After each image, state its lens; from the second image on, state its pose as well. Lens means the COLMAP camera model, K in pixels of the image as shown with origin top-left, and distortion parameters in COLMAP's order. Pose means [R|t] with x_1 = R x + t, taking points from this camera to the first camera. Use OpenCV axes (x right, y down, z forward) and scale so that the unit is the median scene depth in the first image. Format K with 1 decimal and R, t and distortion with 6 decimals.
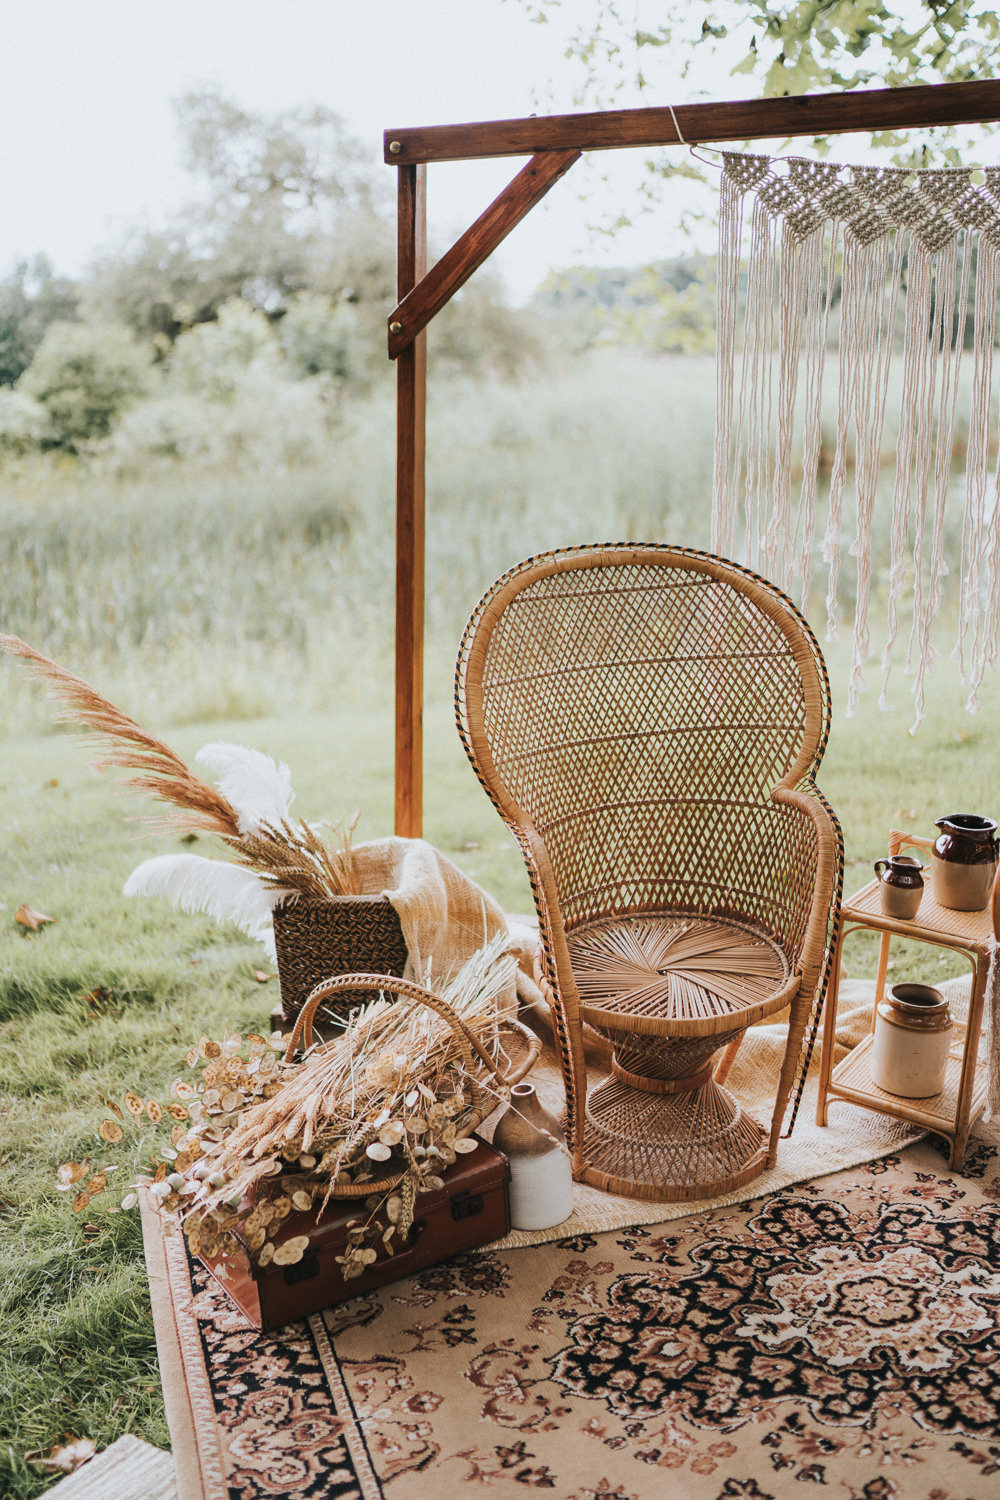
lens RADIAL K [[1455.1, 0, 494.8], [0, 1455.1, 747.6], [0, 0, 1]] dist [-0.049908, 0.000000]
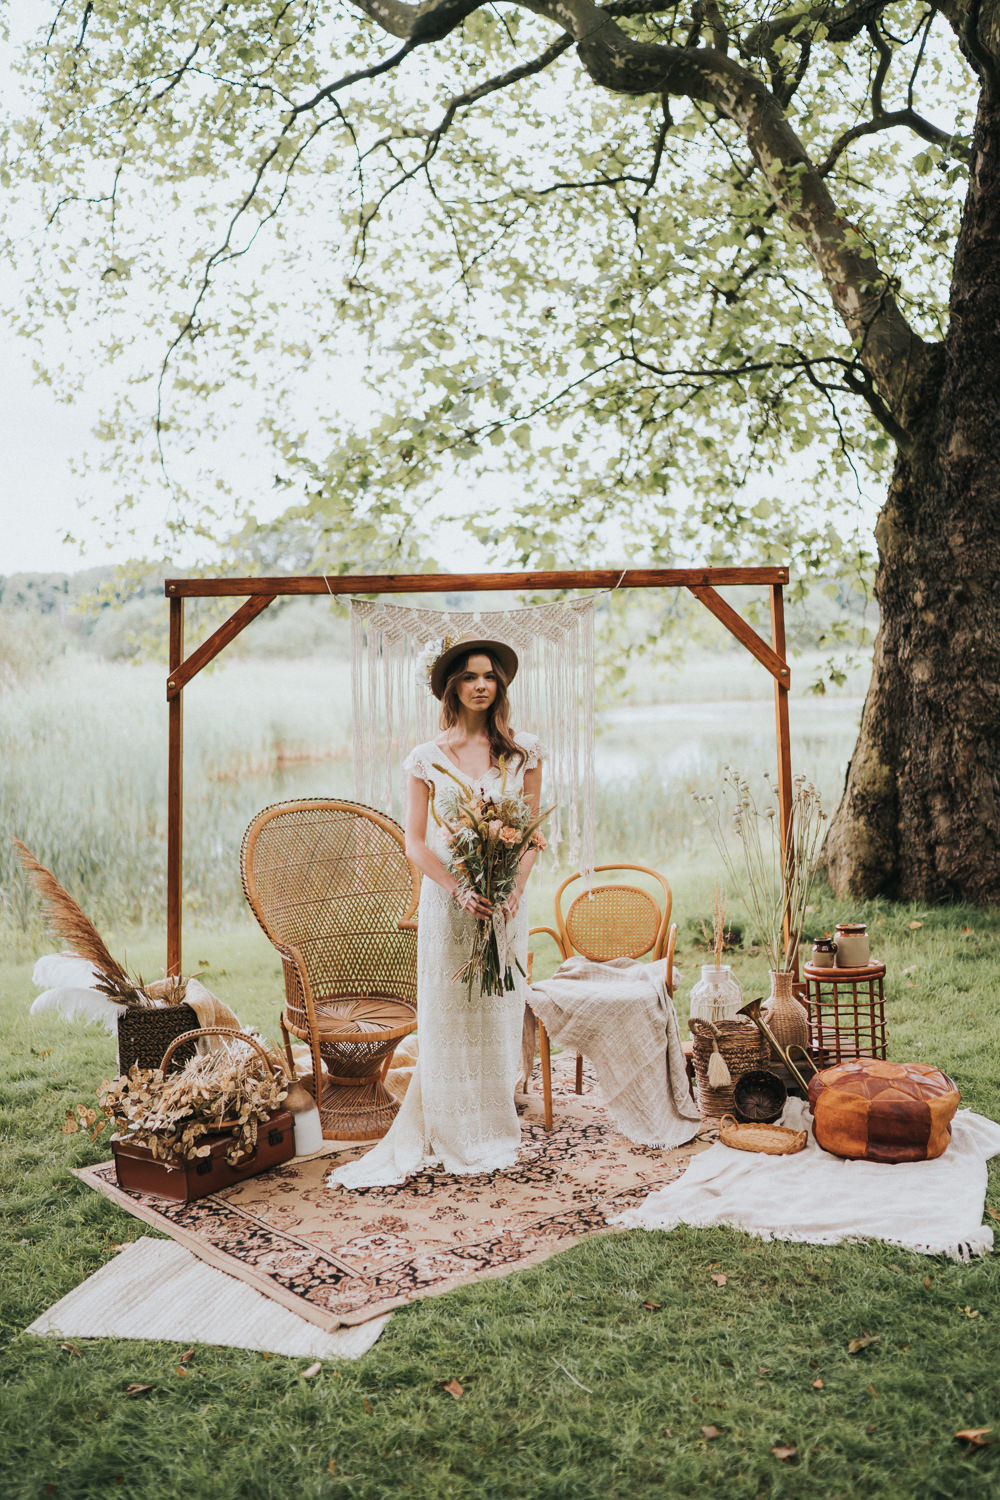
lens RADIAL K [[1455.1, 0, 493.7], [0, 1455.1, 753.4], [0, 0, 1]] dist [-0.049908, 0.000000]
pose [[0.931343, -0.017724, 0.363711, -0.414209], [0.089274, 0.979447, -0.180871, 0.180106], [-0.353030, 0.200923, 0.913783, -0.897651]]
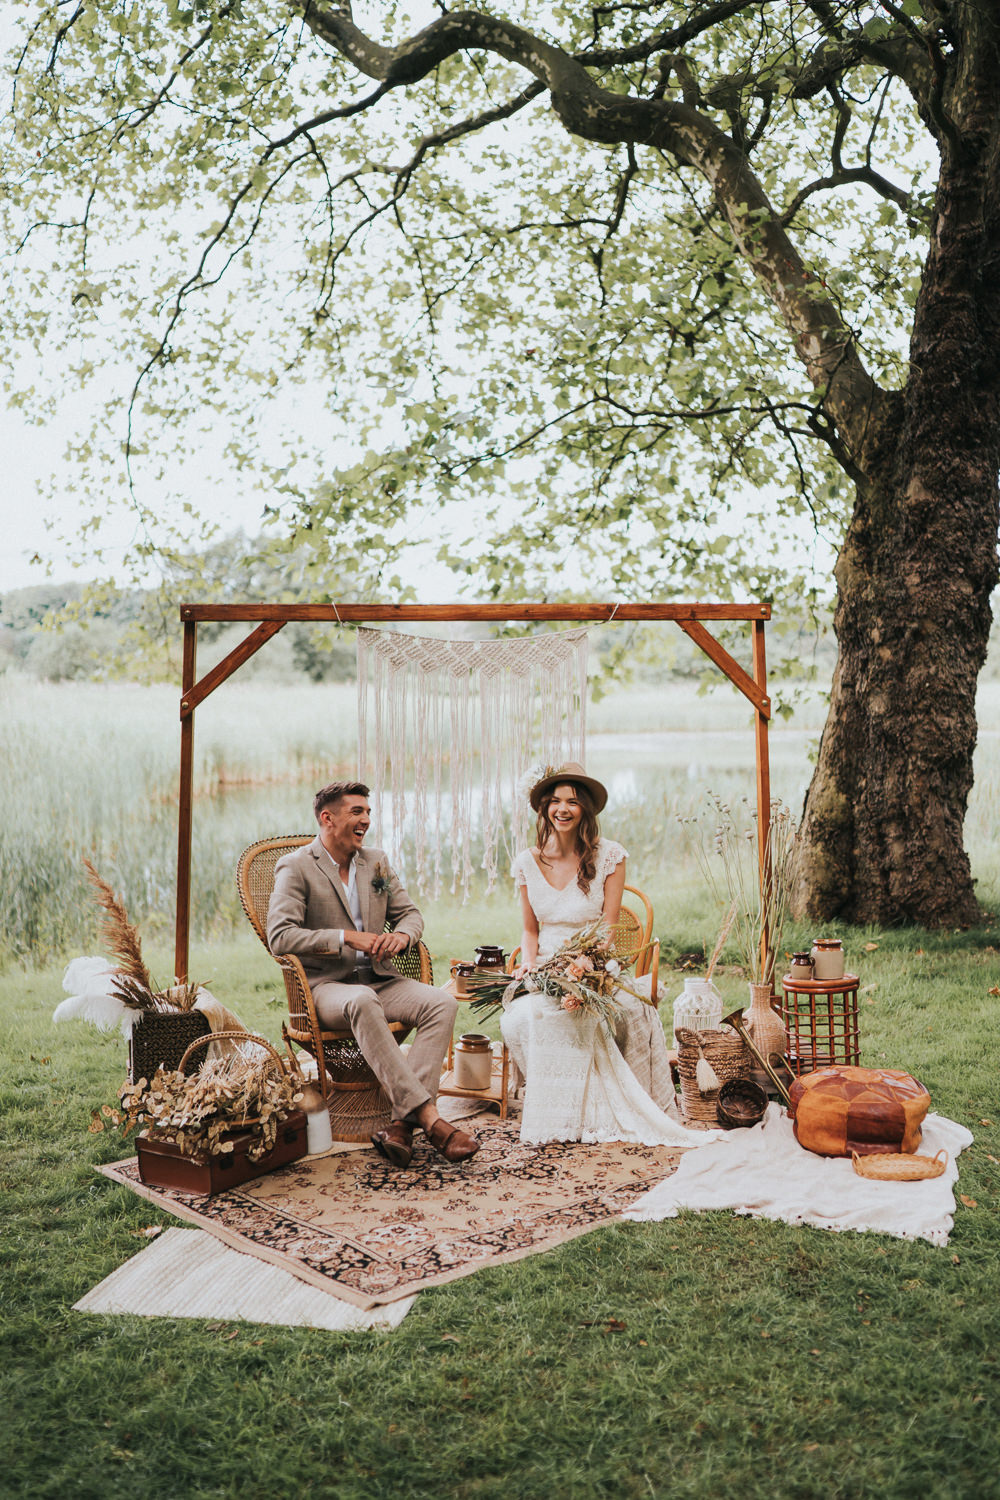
lens RADIAL K [[1455.1, 0, 495.7], [0, 1455.1, 760.4], [0, 0, 1]] dist [-0.049908, 0.000000]
pose [[0.913595, 0.000938, 0.406625, -0.547266], [0.083694, 0.978153, -0.190296, 0.200280], [-0.397920, 0.207886, 0.893557, -0.966063]]
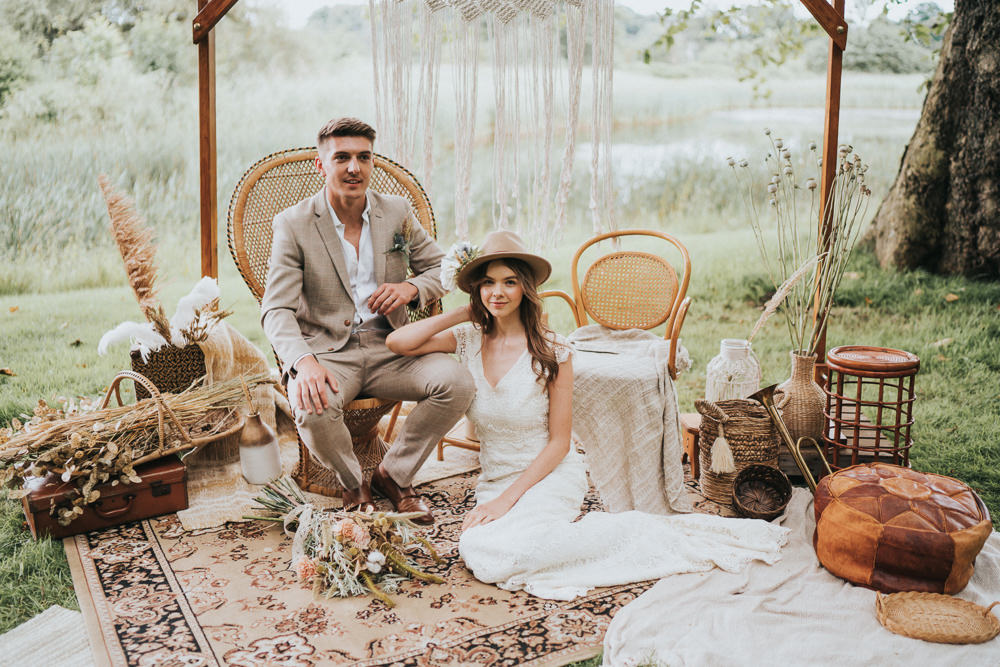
lens RADIAL K [[970.1, 0, 491.0], [0, 970.1, 333.1], [0, 0, 1]] dist [-0.049908, 0.000000]
pose [[0.978345, -0.021979, 0.205809, 0.039363], [0.020453, 0.999745, 0.009539, 0.096000], [-0.205966, -0.005124, 0.978546, -0.268318]]
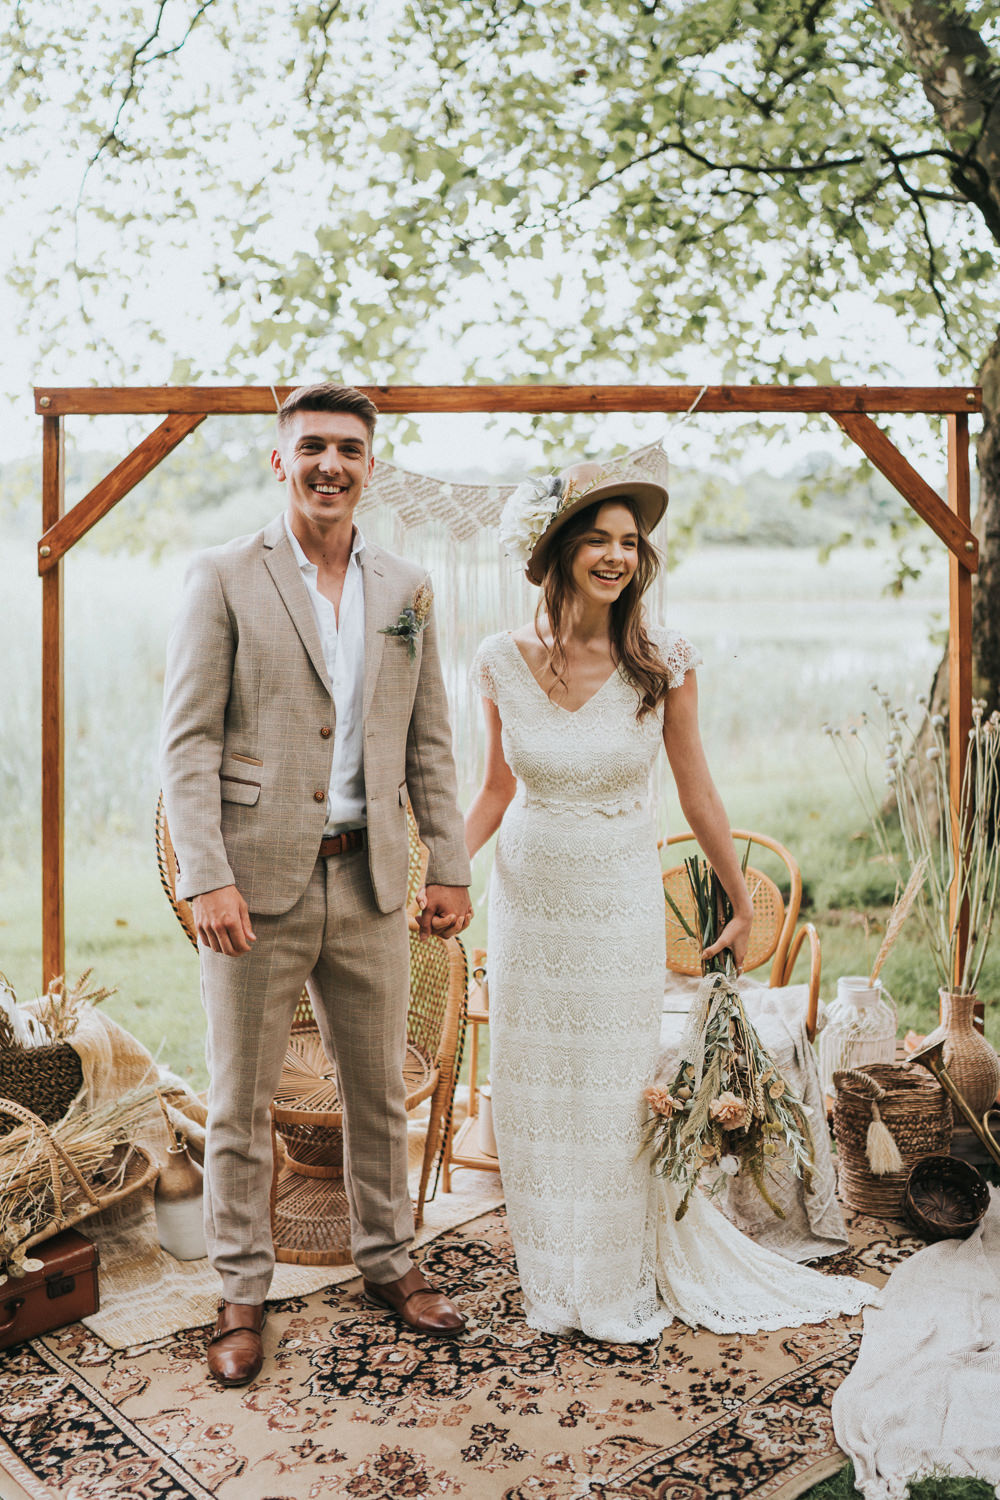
lens RADIAL K [[1455.1, 0, 508.6], [0, 1455.1, 779.9], [0, 0, 1]] dist [-0.049908, 0.000000]
pose [[0.916249, -0.042250, 0.398374, -0.231901], [0.084968, 0.992294, -0.090185, 0.033078], [-0.391494, 0.116481, 0.912778, -0.216061]]
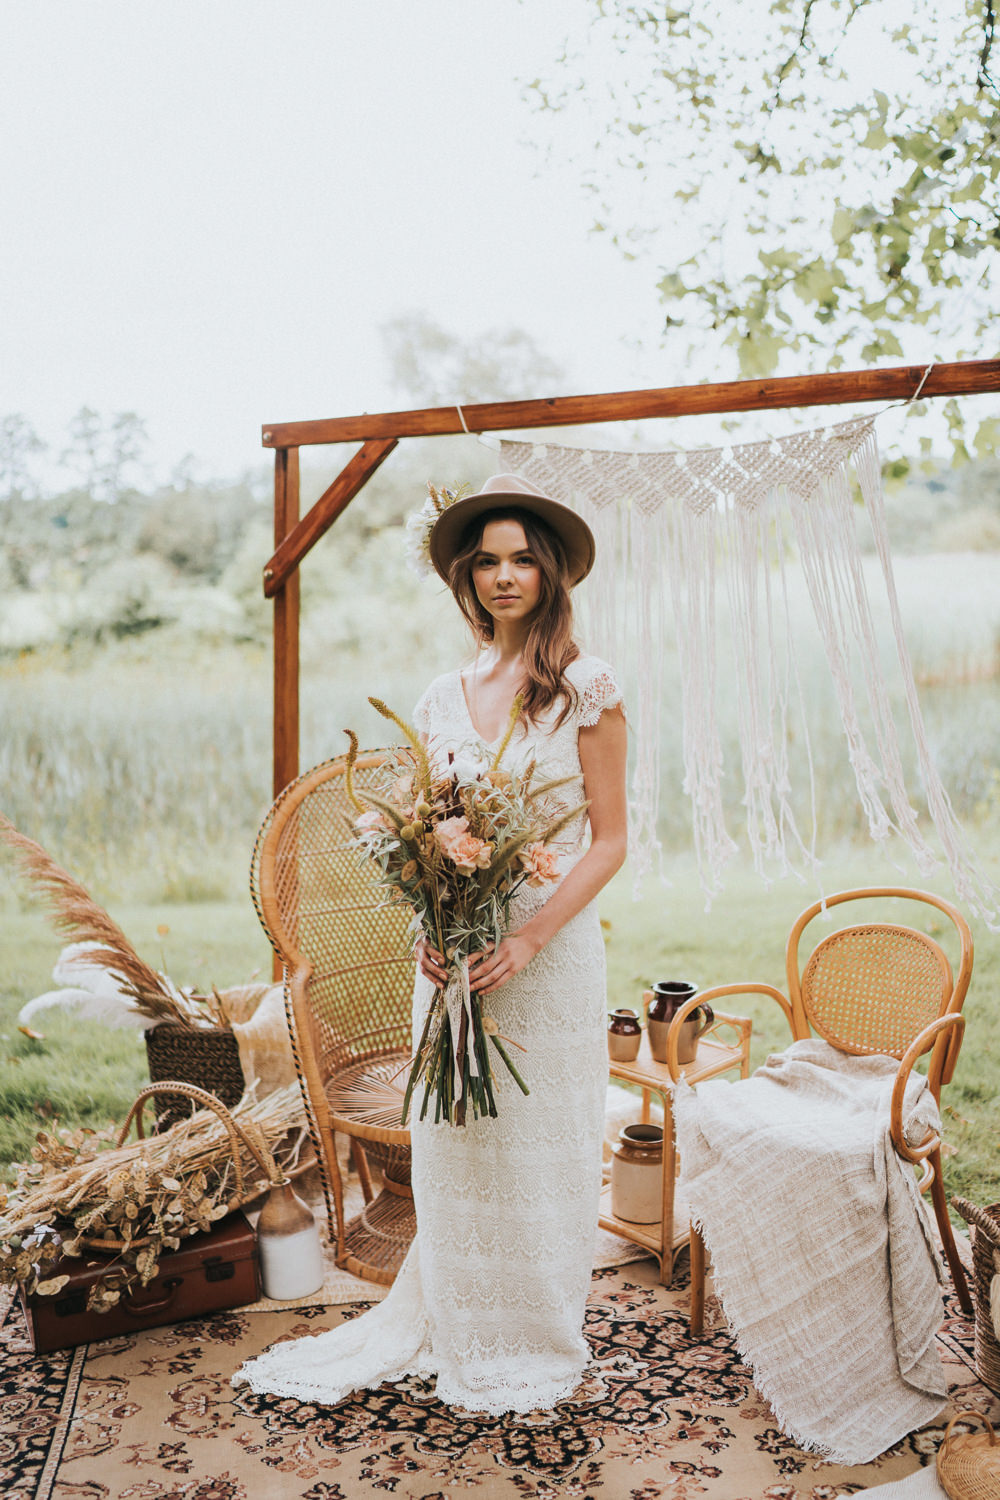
lens RADIAL K [[1455.1, 0, 497.7], [0, 1455.1, 746.2], [0, 0, 1]] dist [-0.049908, 0.000000]
pose [[0.989558, 0.015067, -0.143342, 0.369082], [-0.033761, 0.991084, -0.128892, 0.018999], [0.140122, 0.132385, 0.981244, -0.231633]]
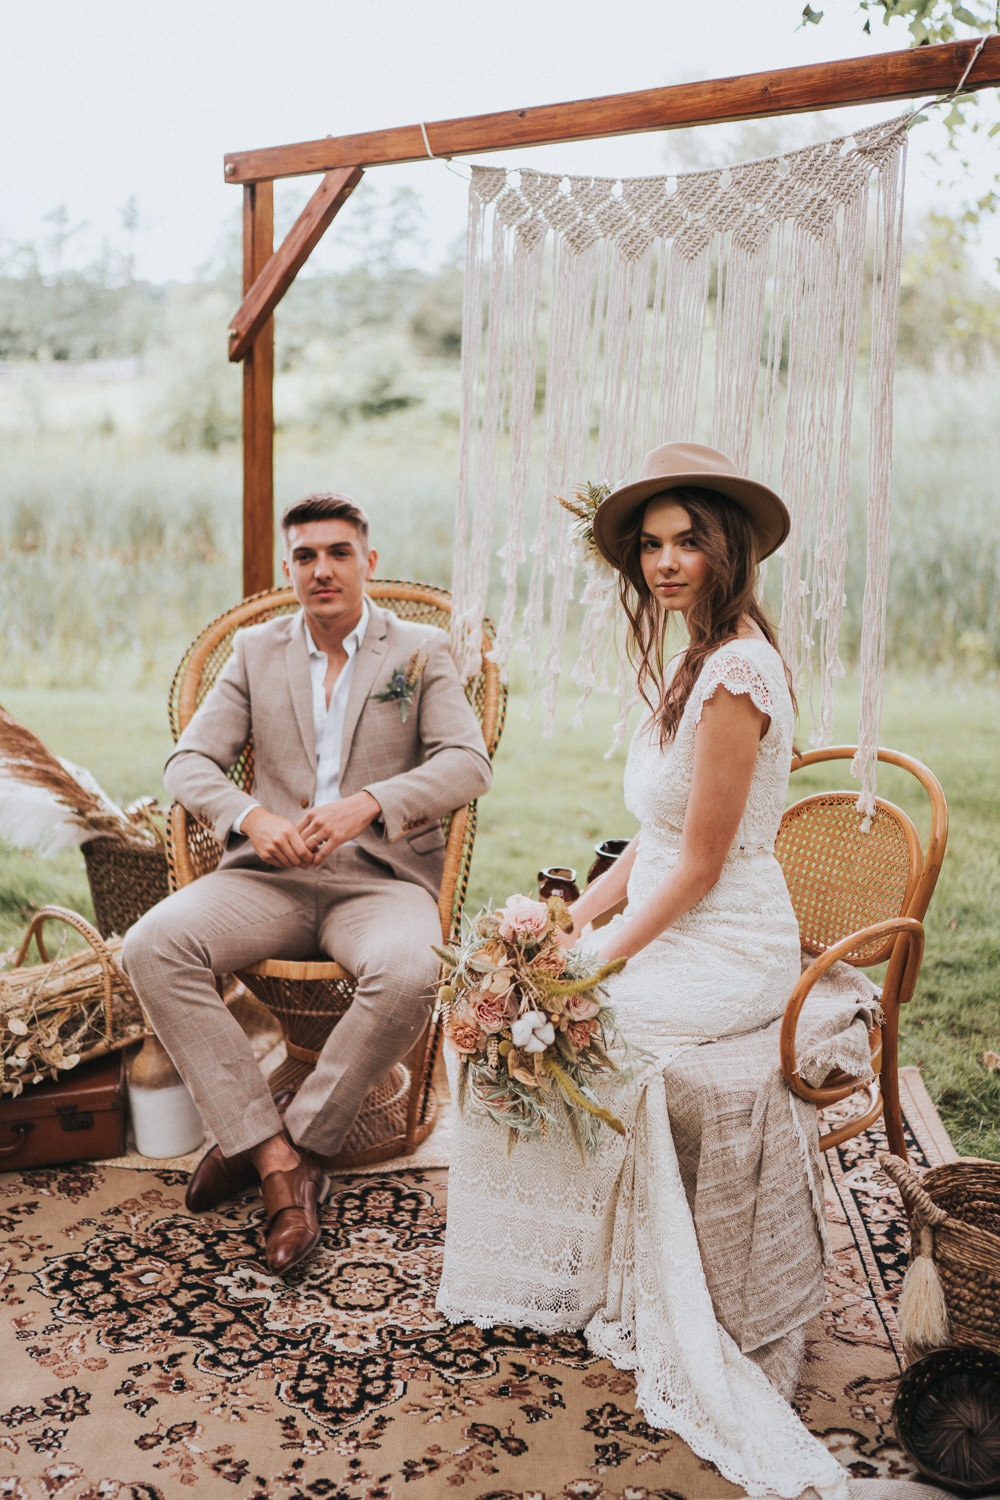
lens RADIAL K [[1455.1, 0, 486.8], [0, 1455.1, 739.3], [0, 0, 1]] dist [-0.049908, 0.000000]
pose [[0.940922, 0.097735, -0.324213, 0.583972], [-0.096095, 0.995148, 0.021107, -0.031343], [0.324702, 0.011296, 0.945749, 0.037954]]
